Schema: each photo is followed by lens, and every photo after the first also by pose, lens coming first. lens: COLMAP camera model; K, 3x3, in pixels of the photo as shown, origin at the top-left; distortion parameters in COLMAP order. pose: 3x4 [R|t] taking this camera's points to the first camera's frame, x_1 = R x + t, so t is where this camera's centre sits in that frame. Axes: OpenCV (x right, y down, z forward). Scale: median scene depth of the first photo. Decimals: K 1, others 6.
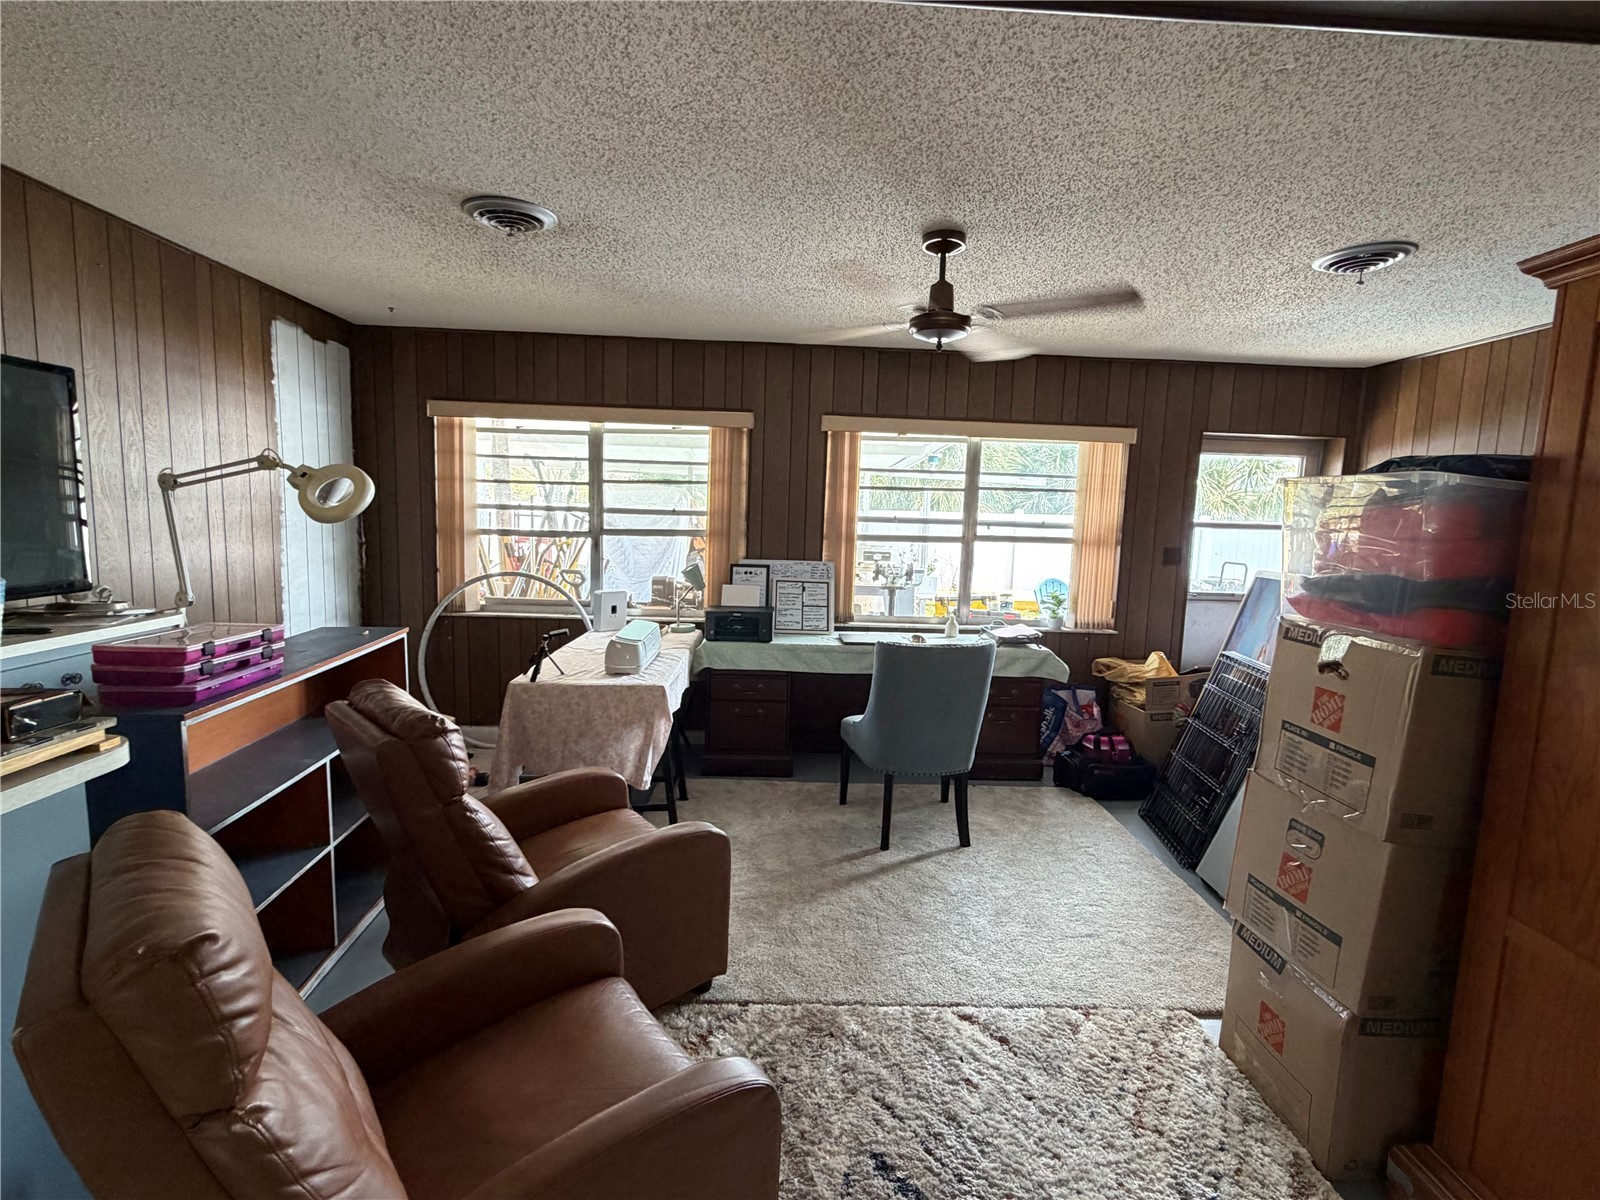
lens RADIAL K [[744.7, 0, 796.5], [0, 744.7, 593.6], [0, 0, 1]] dist [-0.000982, -0.000155]
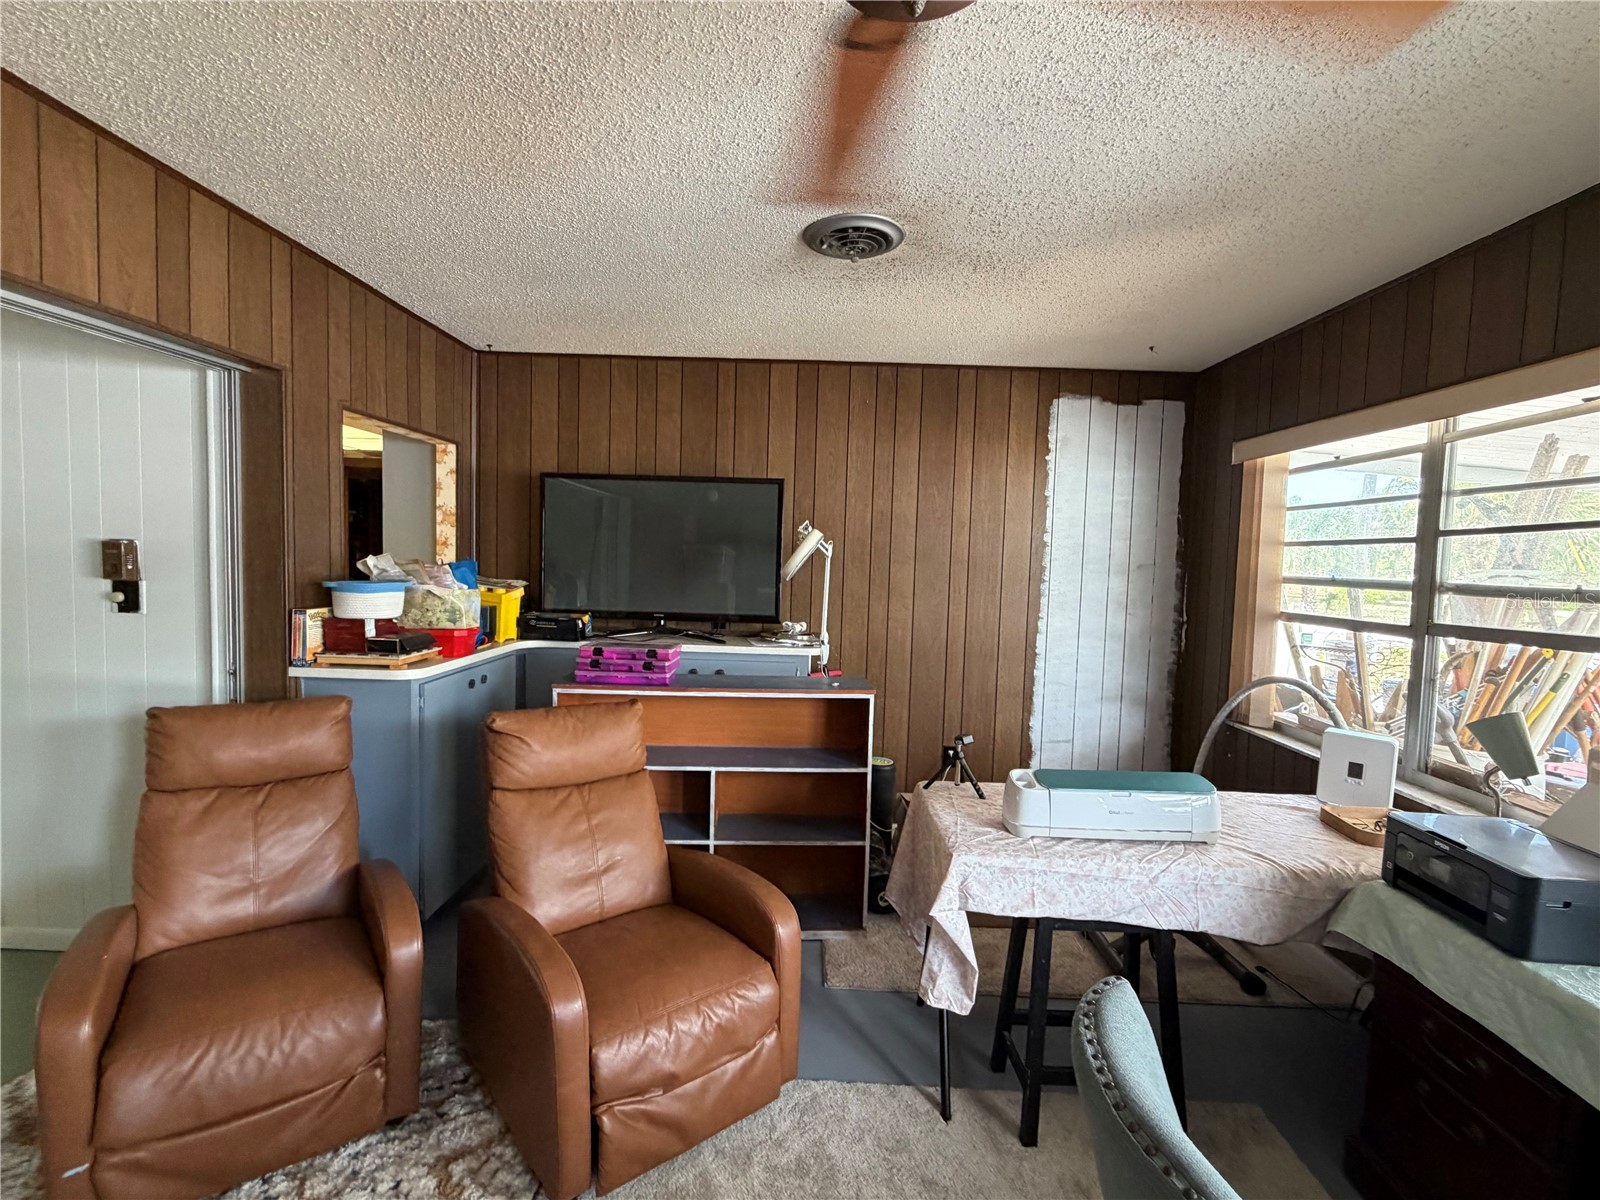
lens RADIAL K [[744.7, 0, 810.0], [0, 744.7, 601.7], [0, 0, 1]] dist [-0.000982, -0.000155]
pose [[-0.051395, 0.027945, -0.998287, 0.301665], [-0.143356, 0.989050, 0.035066, -0.060133], [0.988336, 0.144913, -0.046826, 0.618192]]
